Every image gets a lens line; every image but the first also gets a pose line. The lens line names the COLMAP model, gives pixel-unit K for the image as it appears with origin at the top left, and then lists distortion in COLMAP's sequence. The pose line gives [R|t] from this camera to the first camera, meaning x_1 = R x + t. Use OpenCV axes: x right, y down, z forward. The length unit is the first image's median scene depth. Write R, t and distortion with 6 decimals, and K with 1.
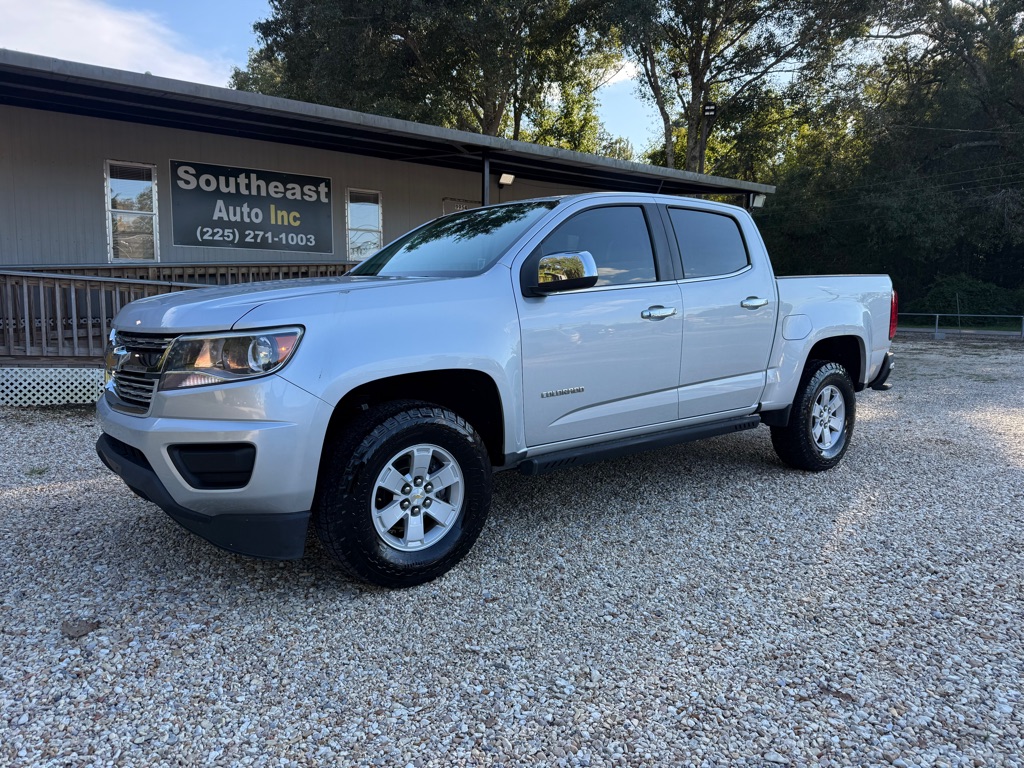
lens RADIAL K [[736.0, 0, 510.4], [0, 736.0, 380.9], [0, 0, 1]] dist [0.009398, -0.022565]
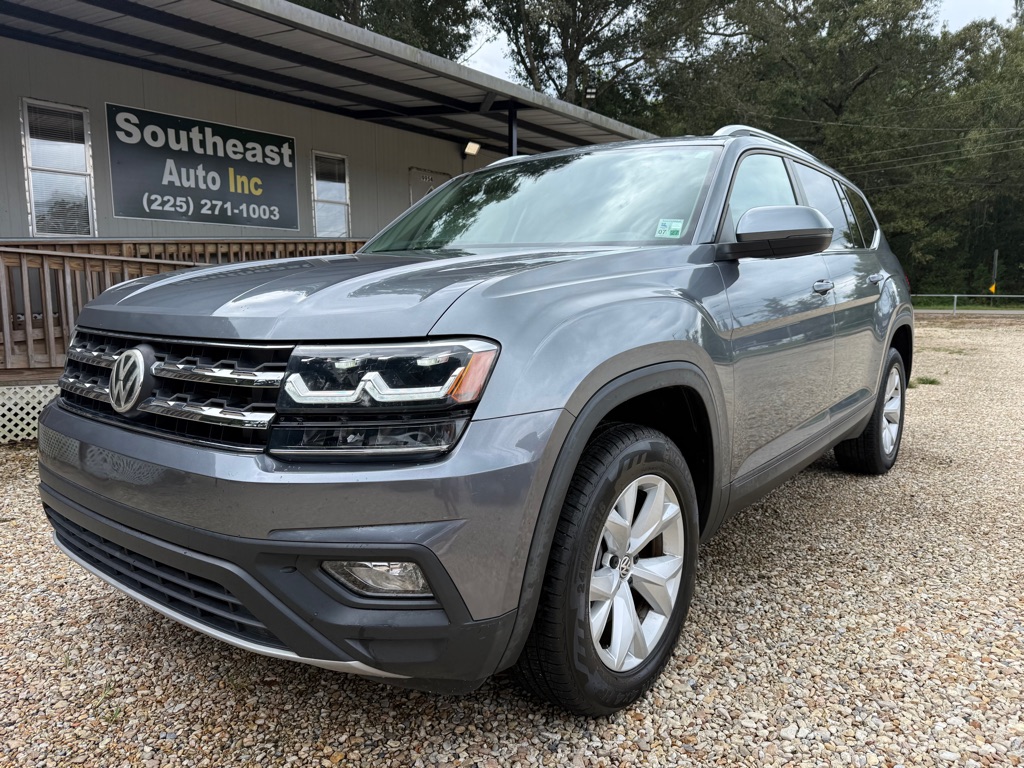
lens RADIAL K [[736.0, 0, 514.6], [0, 736.0, 384.7], [0, 0, 1]] dist [0.009398, -0.022565]
pose [[0.964996, -0.048941, 0.257656, -0.247994], [0.043691, 0.998705, 0.026064, -0.010863], [-0.258598, -0.013894, 0.965885, 0.144306]]
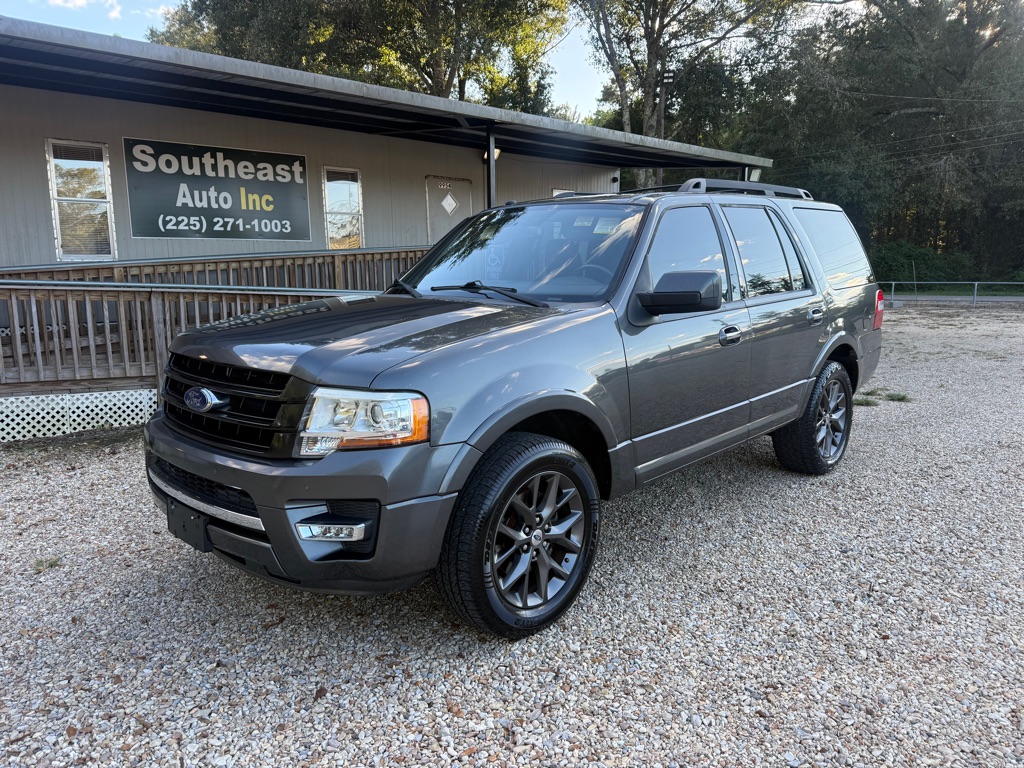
lens RADIAL K [[736.0, 0, 513.6], [0, 736.0, 381.8], [0, 0, 1]] dist [0.009398, -0.022565]
pose [[0.994910, -0.038381, 0.093174, -0.092560], [0.034474, 0.998472, 0.043191, -0.034084], [-0.094690, -0.039759, 0.994713, 0.082820]]
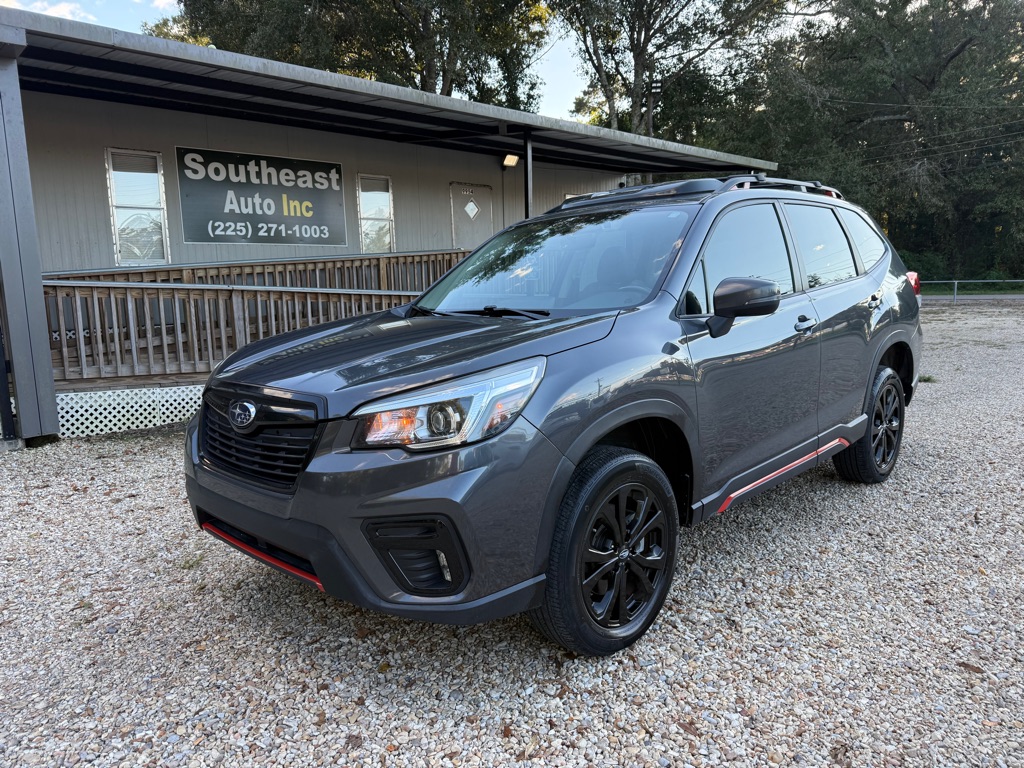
lens RADIAL K [[736.0, 0, 512.4], [0, 736.0, 383.0], [0, 0, 1]] dist [0.009398, -0.022565]
pose [[0.990206, -0.057418, 0.127259, -0.175569], [0.053796, 0.998048, 0.031725, -0.019140], [-0.128833, -0.024568, 0.991362, 0.051132]]
